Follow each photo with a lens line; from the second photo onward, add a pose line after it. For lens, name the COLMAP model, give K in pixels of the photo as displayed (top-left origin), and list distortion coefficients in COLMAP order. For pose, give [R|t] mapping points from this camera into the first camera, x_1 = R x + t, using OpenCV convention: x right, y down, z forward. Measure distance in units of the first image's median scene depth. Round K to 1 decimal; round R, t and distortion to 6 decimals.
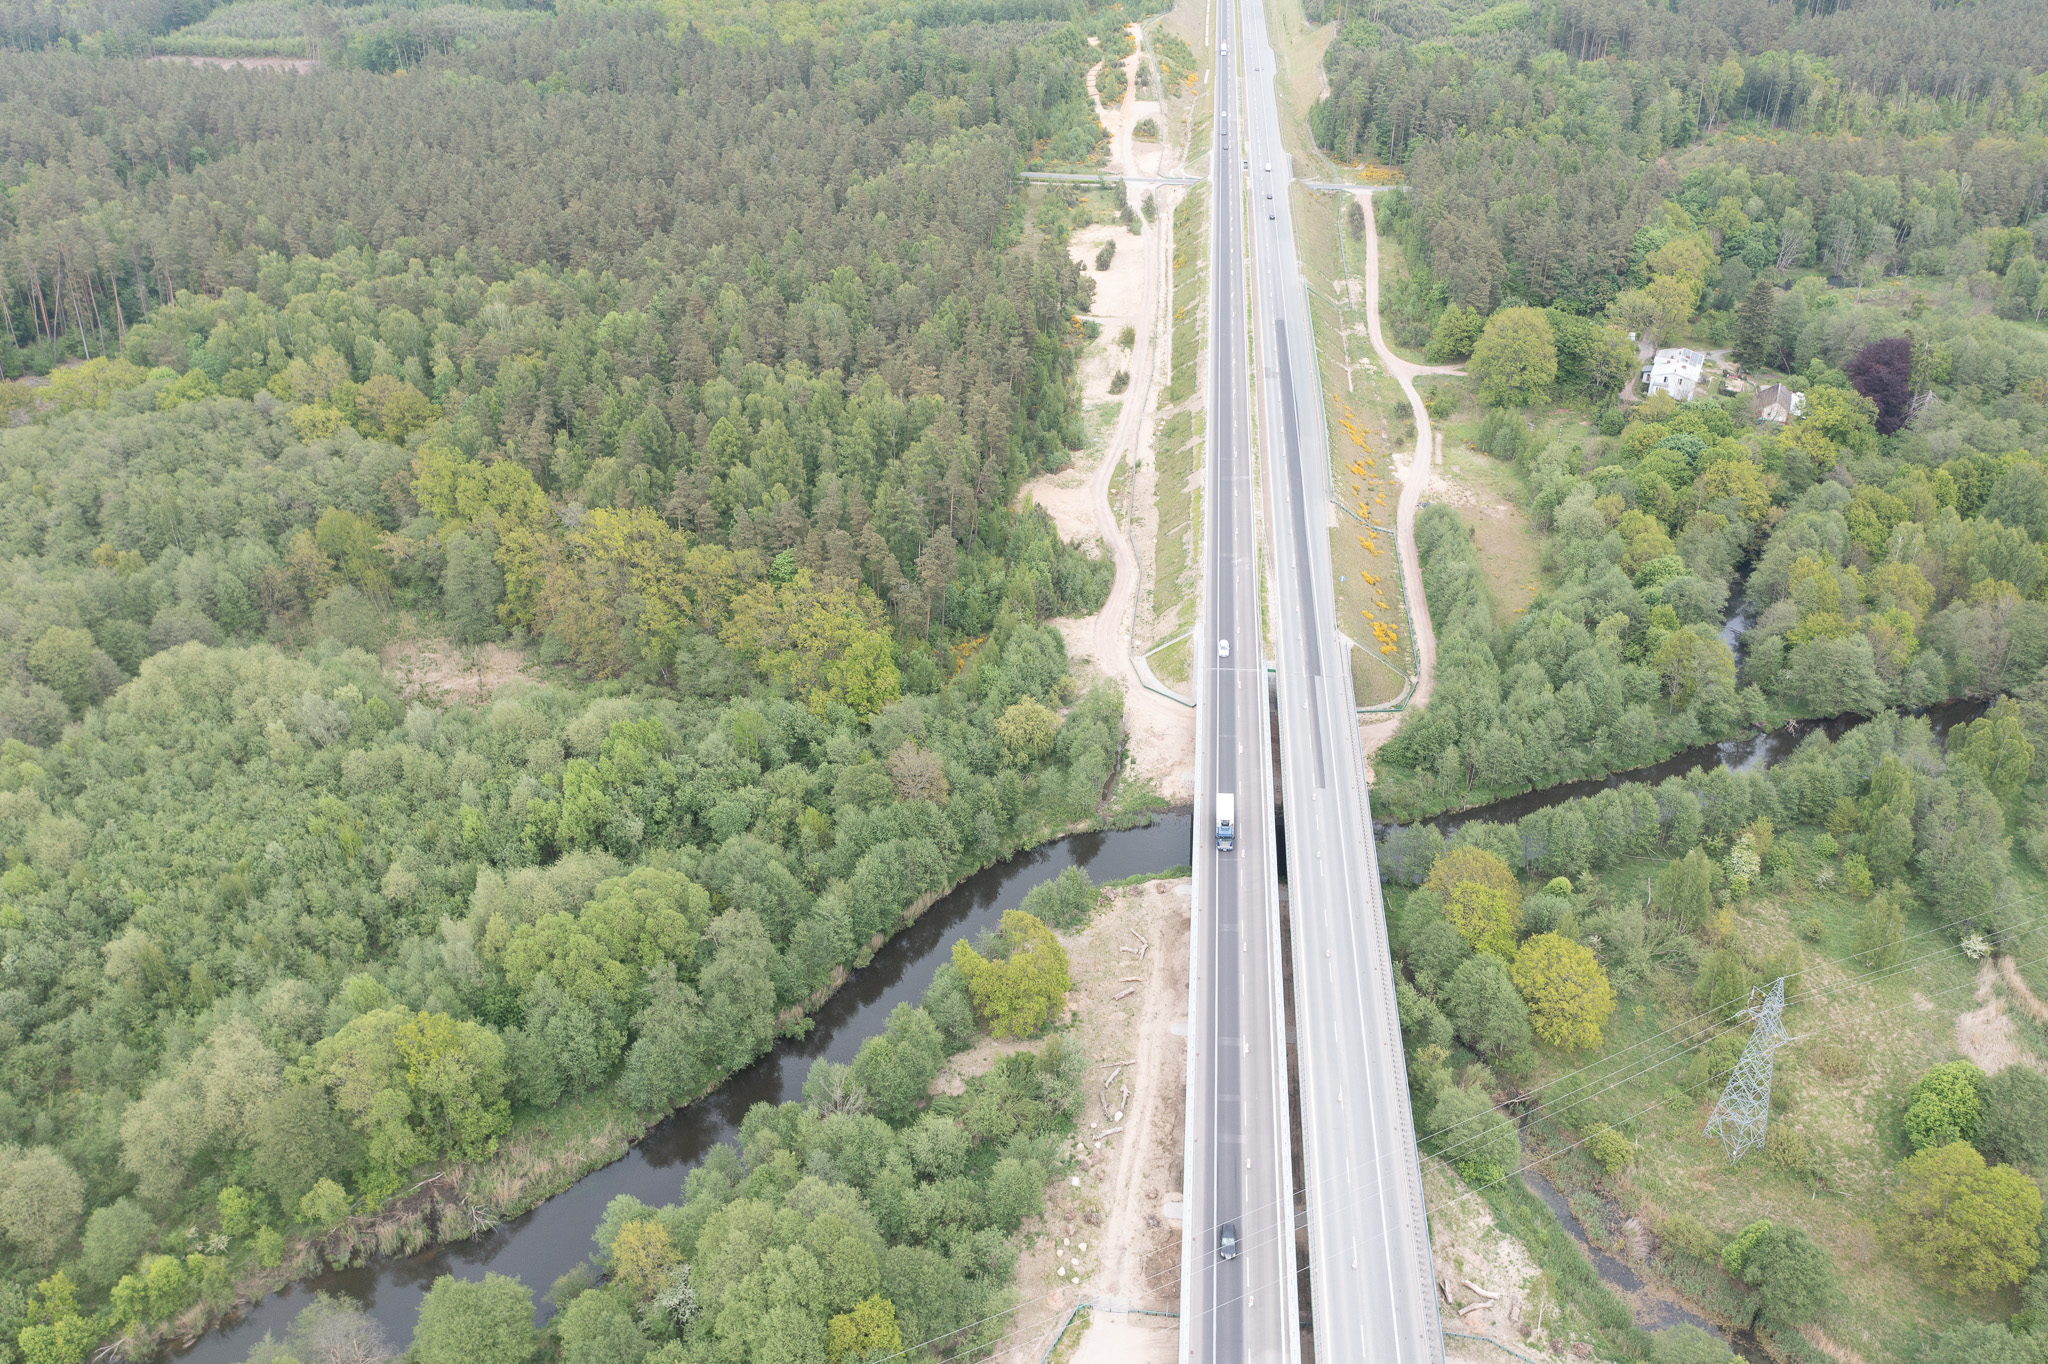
lens RADIAL K [[1631.0, 0, 1024.0], [0, 1631.0, 682.0], [0, 0, 1]] dist [-0.013498, 0.008560]
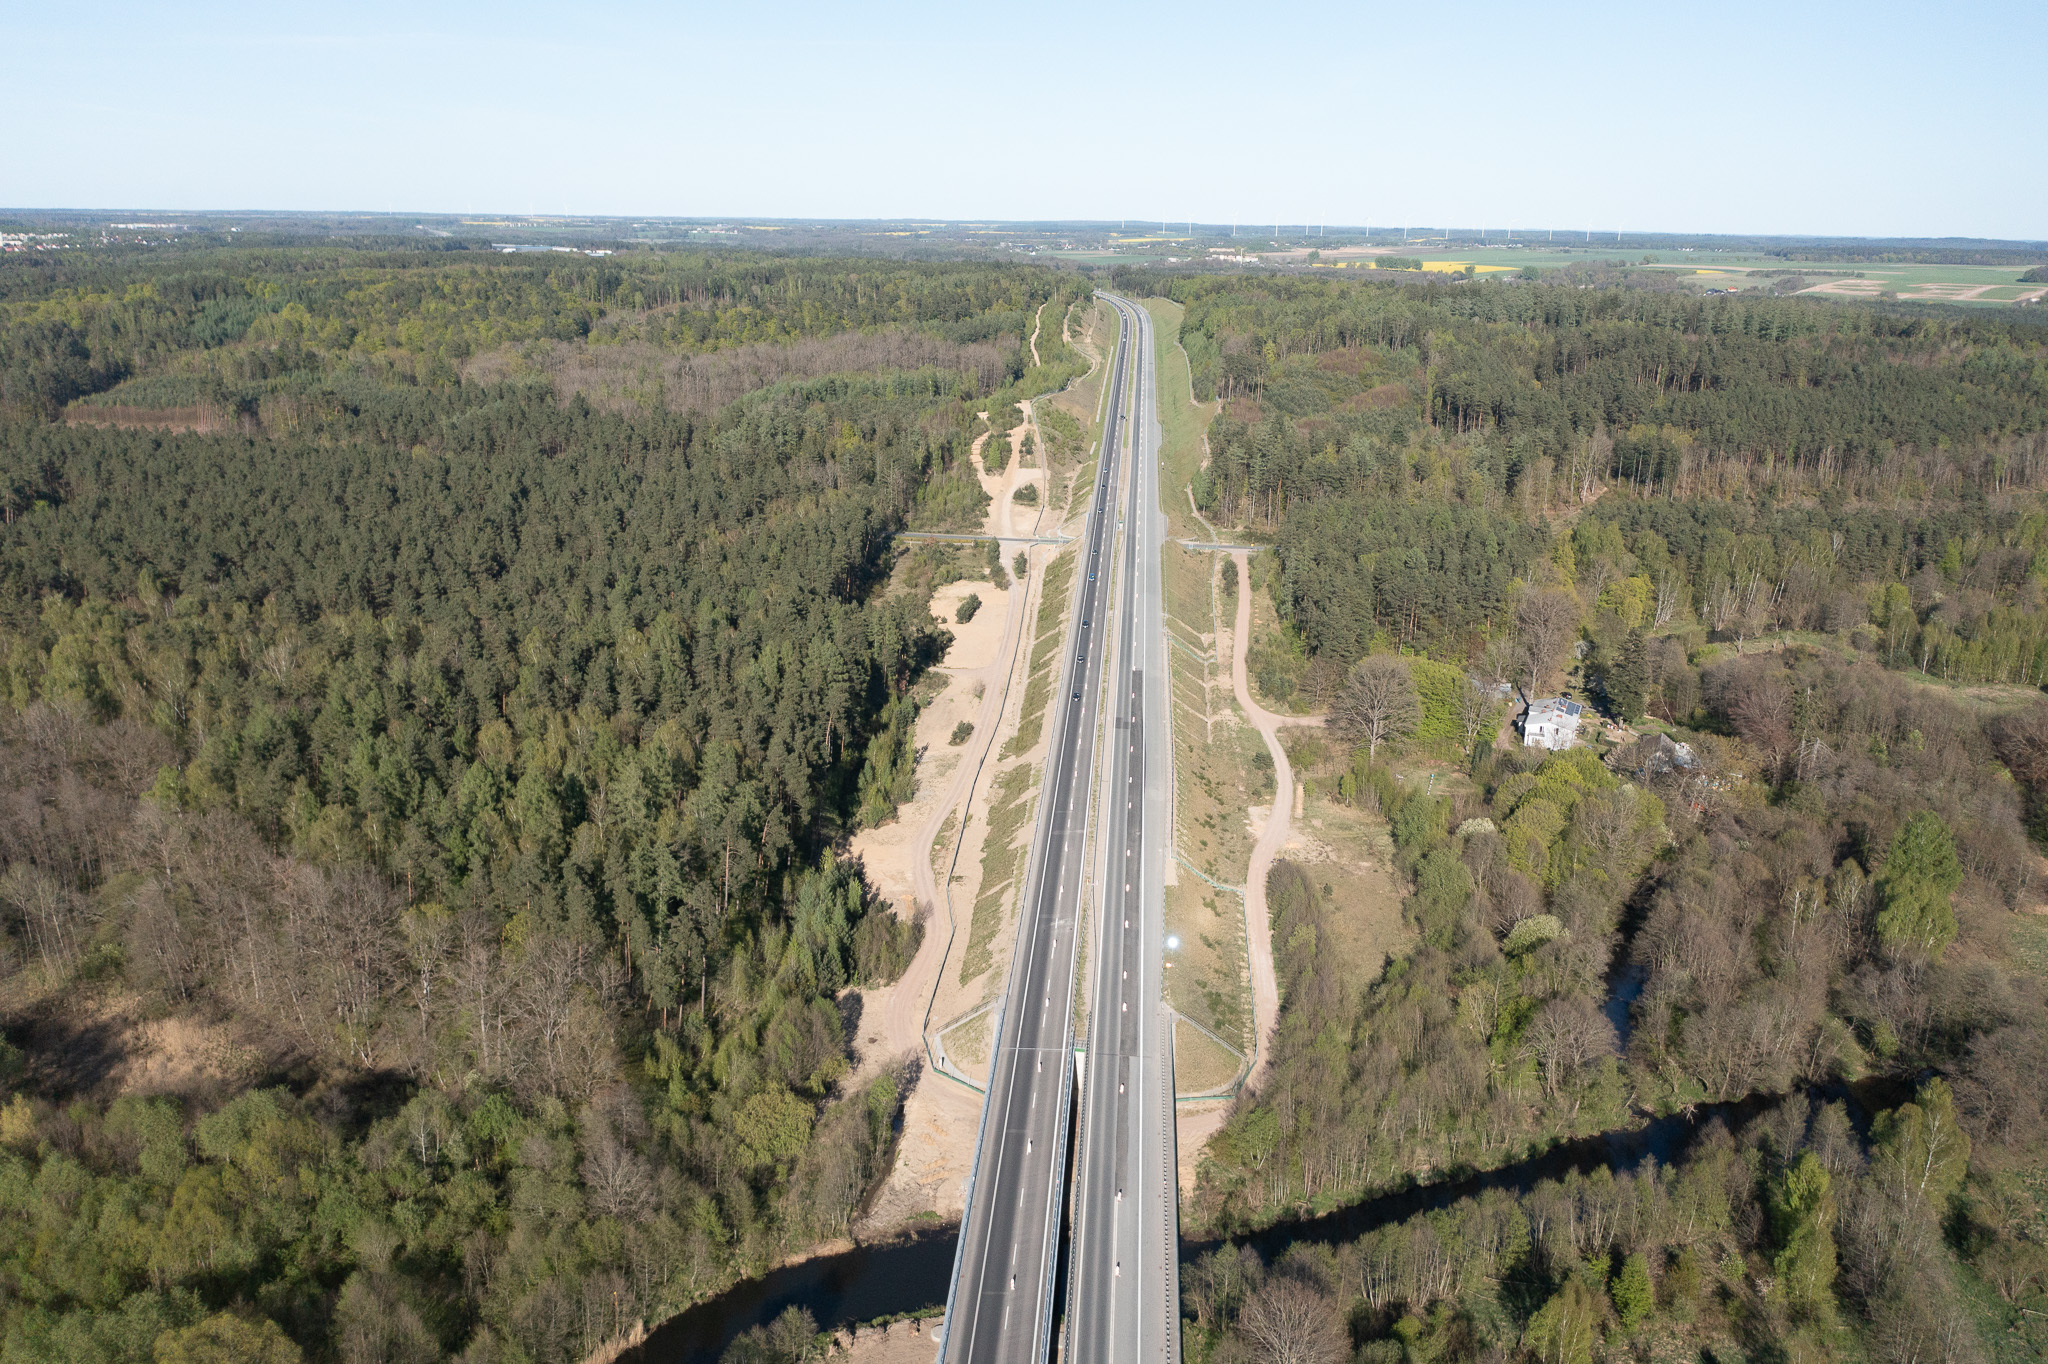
lens RADIAL K [[1631.0, 0, 1024.0], [0, 1631.0, 682.0], [0, 0, 1]] dist [-0.013498, 0.008560]
pose [[0.999438, 0.002405, 0.033447, 0.061234], [0.005280, 0.973694, -0.227799, -0.000418], [-0.033115, 0.227847, 0.973134, 0.086174]]
